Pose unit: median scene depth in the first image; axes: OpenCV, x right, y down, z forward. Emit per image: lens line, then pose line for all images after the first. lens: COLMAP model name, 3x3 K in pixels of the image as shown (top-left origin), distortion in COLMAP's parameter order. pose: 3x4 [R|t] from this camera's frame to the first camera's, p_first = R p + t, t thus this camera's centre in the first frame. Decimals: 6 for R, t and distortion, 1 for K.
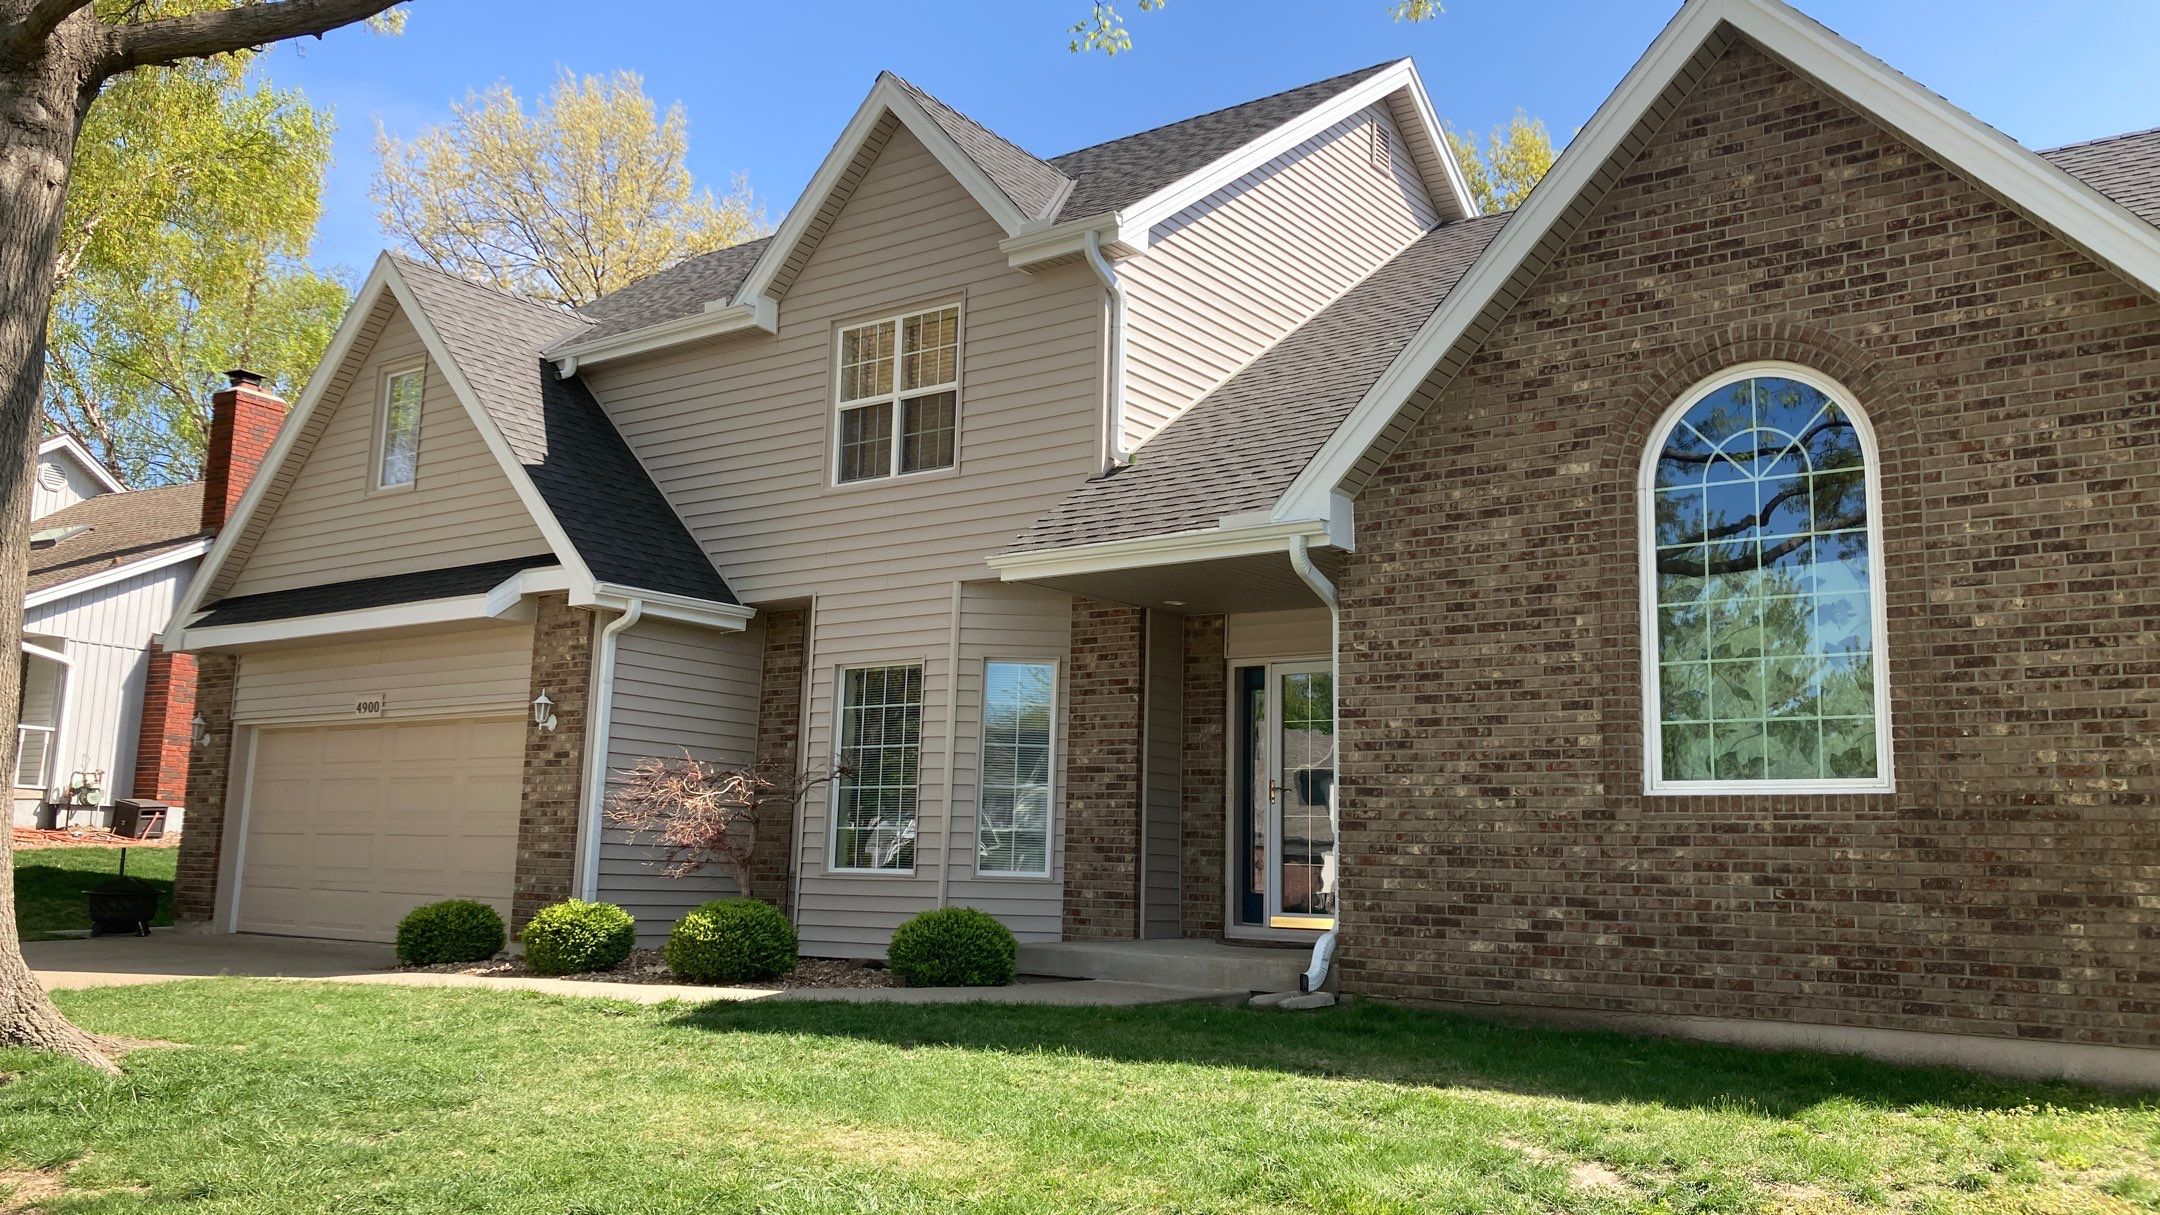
lens RADIAL K [[1761.1, 0, 1042.0], [0, 1761.1, 595.8], [0, 0, 1]] dist [0.054023, -0.051520]
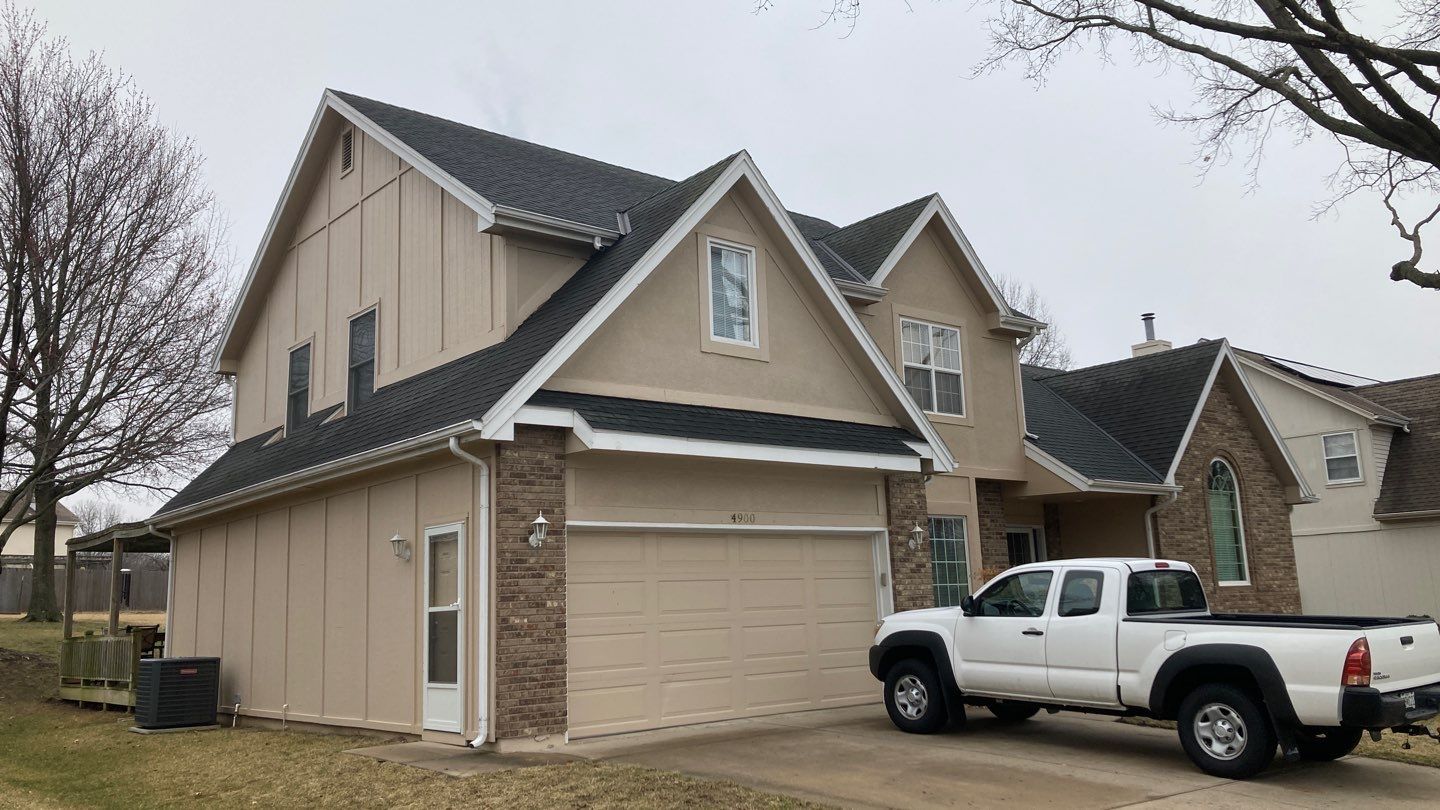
lens RADIAL K [[1174.1, 0, 708.9], [0, 1174.1, 367.2], [0, 0, 1]] dist [0.054023, -0.051520]
pose [[0.213996, 0.157406, 0.964069, -1.900292], [-0.117583, 0.983906, -0.134545, 0.113040], [-0.969732, -0.084566, 0.229061, 1.364159]]
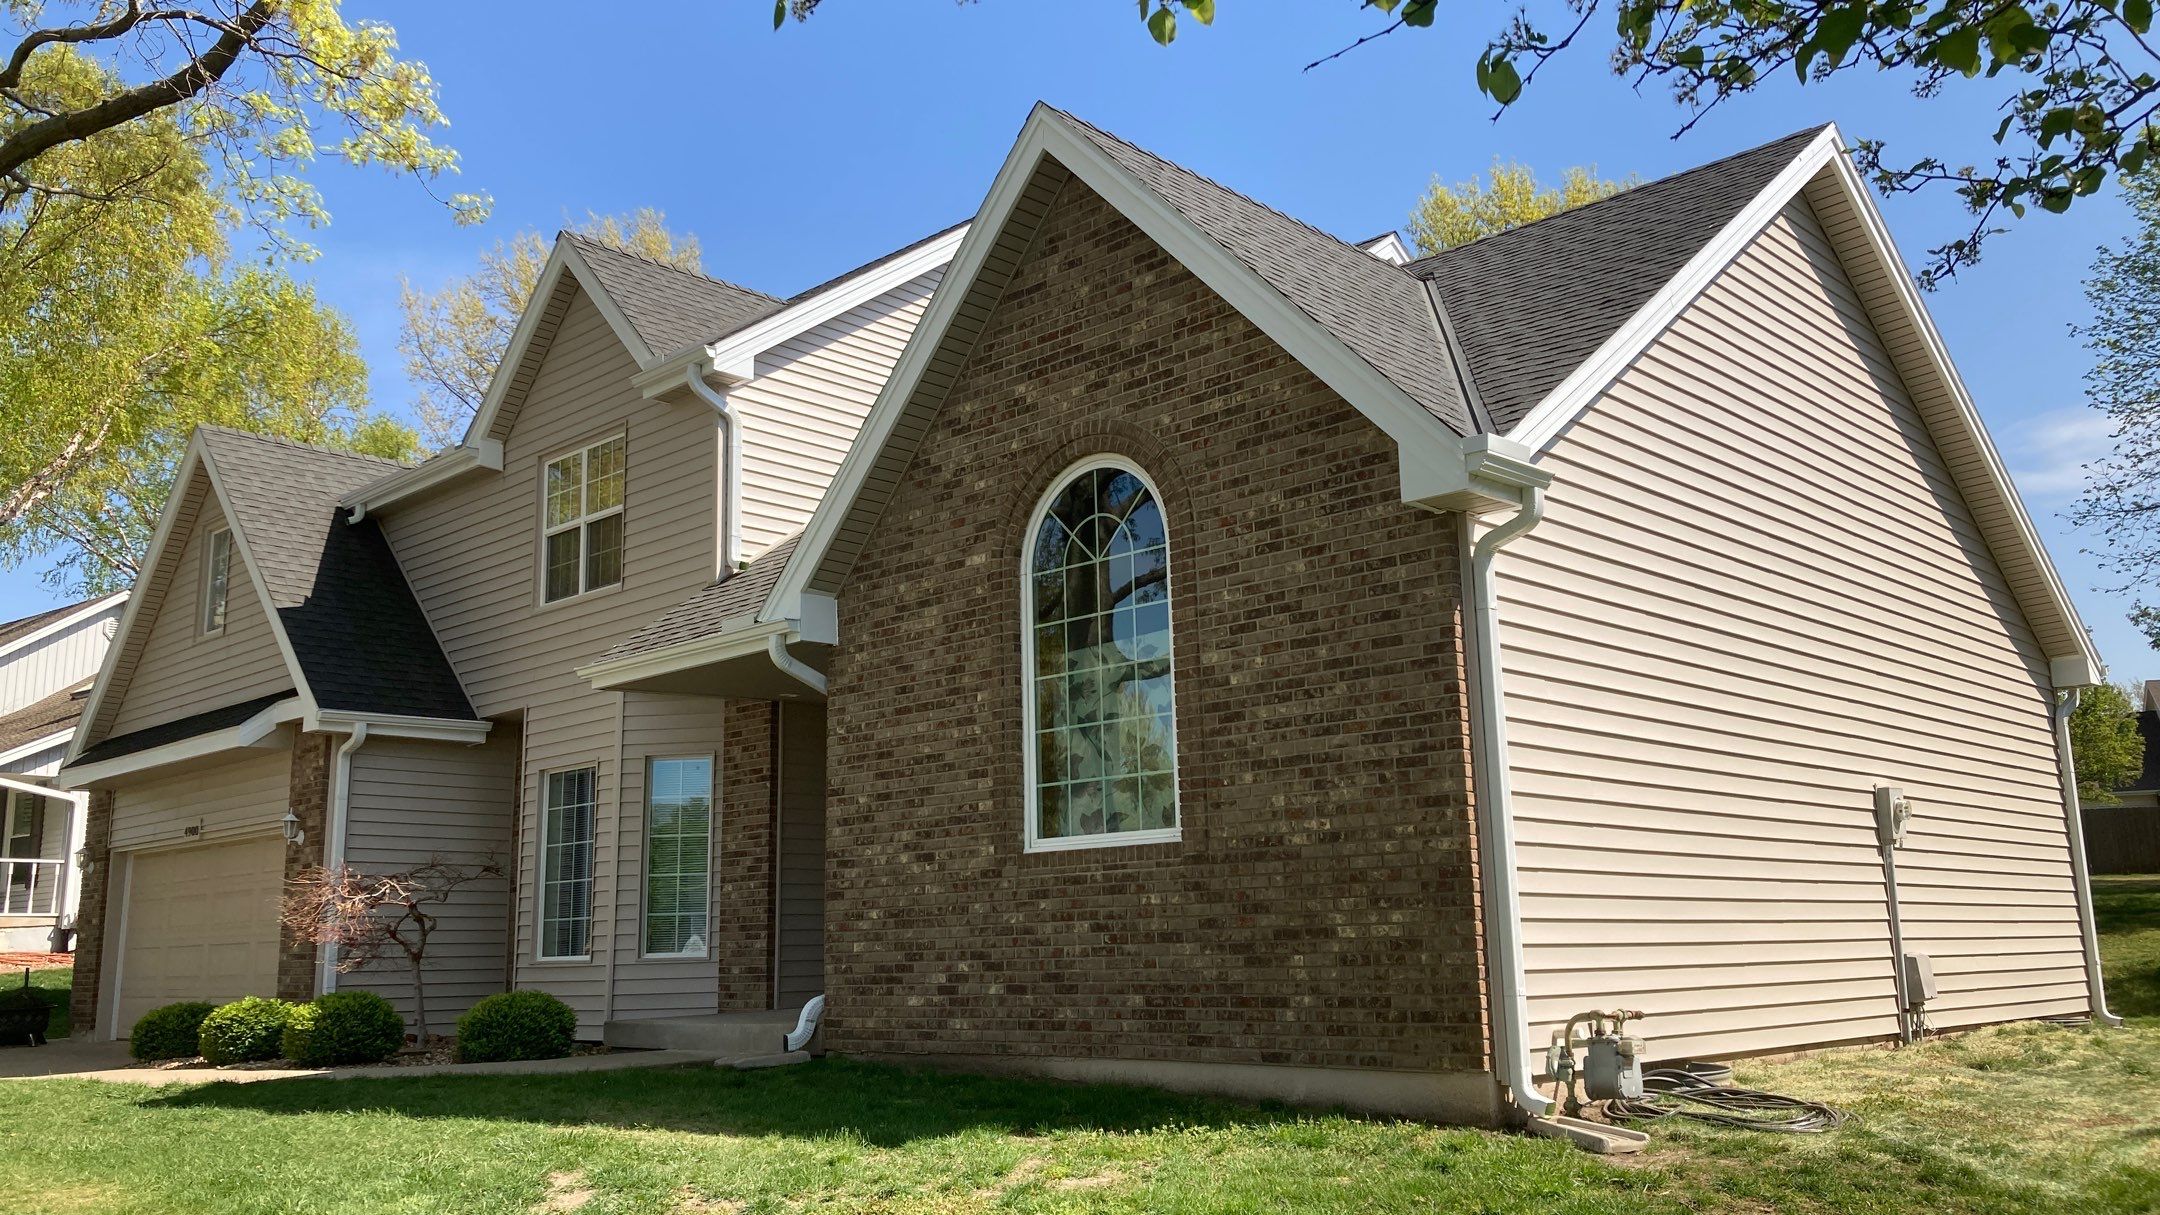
lens RADIAL K [[1761.1, 0, 1014.8], [0, 1761.1, 582.2], [0, 0, 1]] dist [0.054023, -0.051520]
pose [[0.989652, -0.072613, -0.123756, 0.456770], [0.066216, 0.996286, -0.055045, 0.004325], [0.127294, 0.046281, 0.990785, -0.083041]]
